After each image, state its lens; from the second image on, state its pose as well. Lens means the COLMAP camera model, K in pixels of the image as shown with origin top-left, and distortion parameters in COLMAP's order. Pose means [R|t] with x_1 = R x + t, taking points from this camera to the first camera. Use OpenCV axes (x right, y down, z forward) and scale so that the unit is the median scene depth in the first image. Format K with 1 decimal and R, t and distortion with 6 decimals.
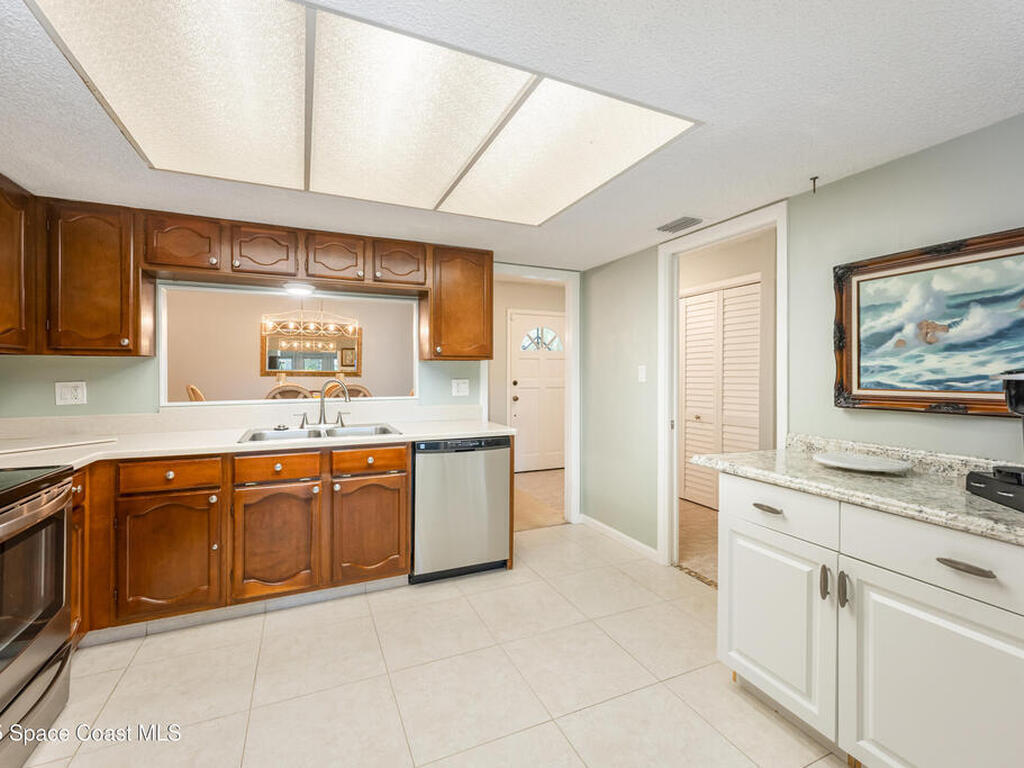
lens RADIAL K [[464.3, 0, 519.7], [0, 464.3, 371.4], [0, 0, 1]] dist [0.000040, -0.000717]
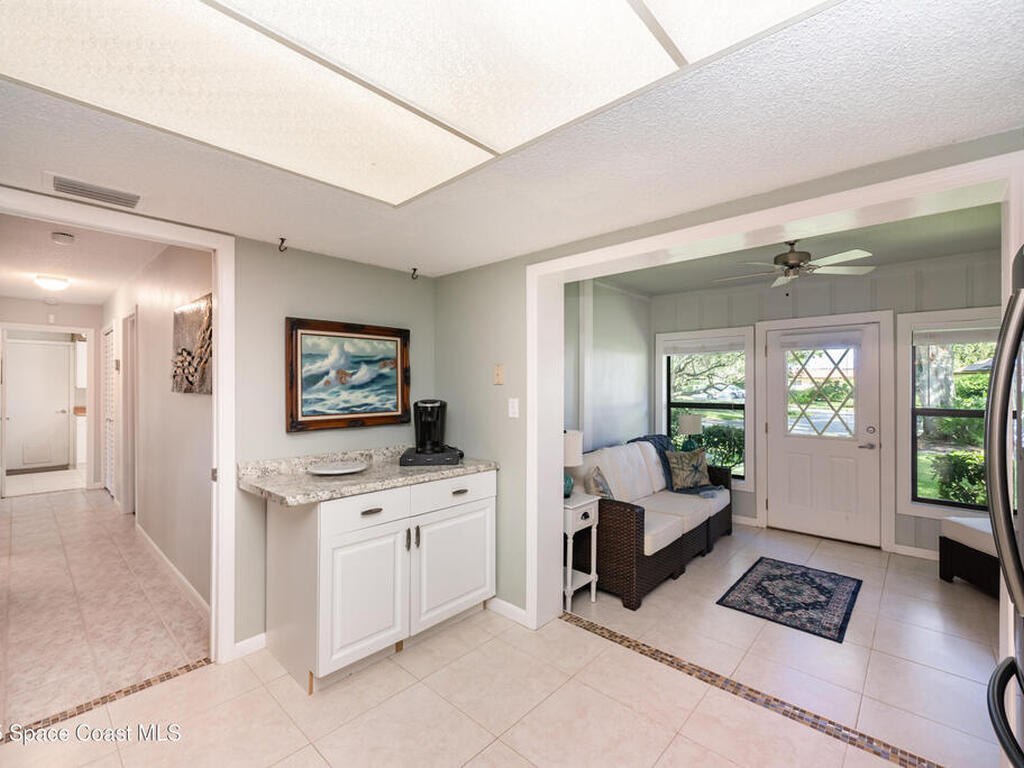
lens RADIAL K [[464.3, 0, 506.2], [0, 464.3, 384.5], [0, 0, 1]] dist [0.000040, -0.000717]
pose [[-0.386105, -0.002242, 0.922452, -0.758104], [-0.004207, 0.999991, 0.000669, -0.060531], [-0.922445, -0.003623, -0.386111, 1.068883]]
